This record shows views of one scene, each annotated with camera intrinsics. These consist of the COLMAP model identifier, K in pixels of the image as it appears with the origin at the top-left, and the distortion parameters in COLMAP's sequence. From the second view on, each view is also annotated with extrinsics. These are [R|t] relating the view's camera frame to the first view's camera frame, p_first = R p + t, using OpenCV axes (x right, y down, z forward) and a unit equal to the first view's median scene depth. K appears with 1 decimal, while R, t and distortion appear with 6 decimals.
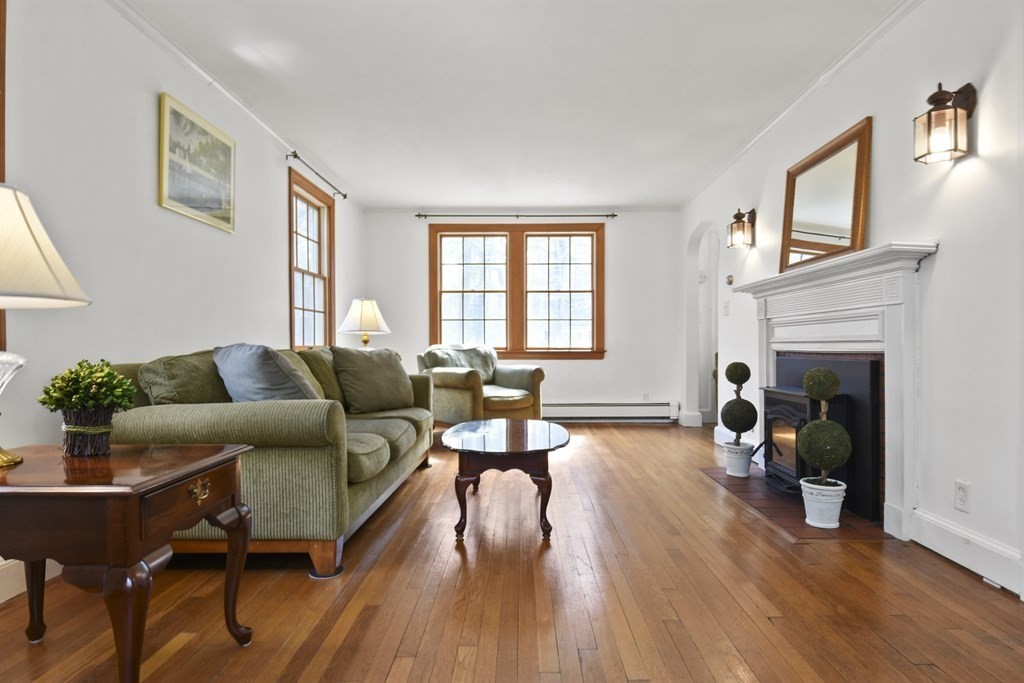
lens RADIAL K [[563.2, 0, 515.1], [0, 563.2, 343.5], [0, 0, 1]] dist [0.042406, -0.045906]
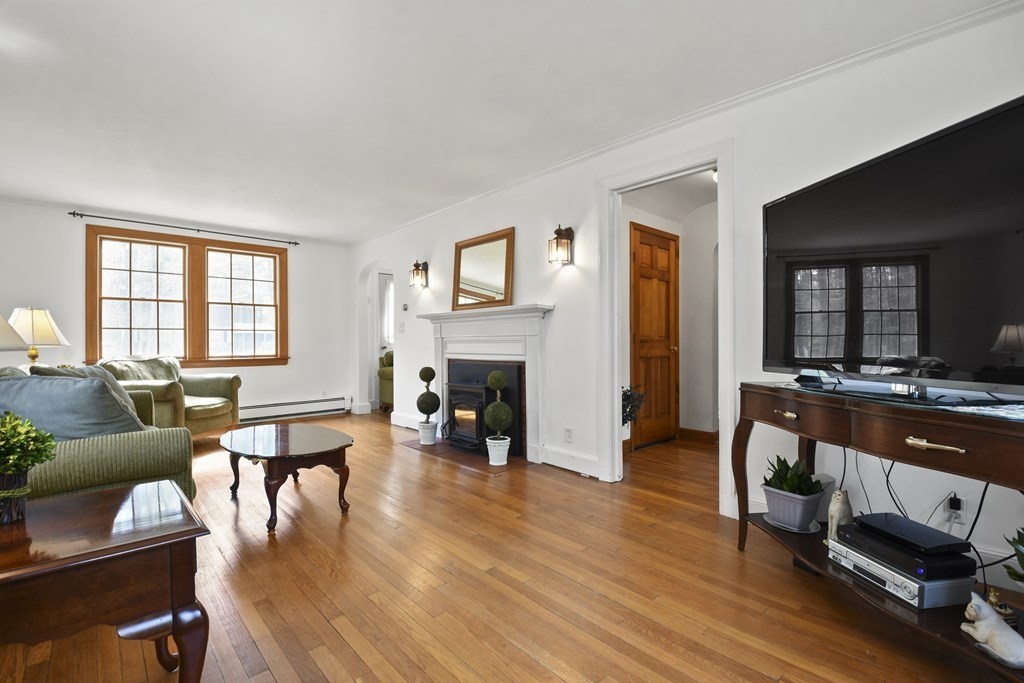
lens RADIAL K [[459.6, 0, 507.3], [0, 459.6, 333.5], [0, 0, 1]] dist [0.004193, -0.017645]
pose [[0.728643, 0.009606, 0.684827, -0.243299], [0.001790, 0.999872, -0.015930, -0.030526], [-0.684892, 0.012833, 0.728532, -0.014609]]
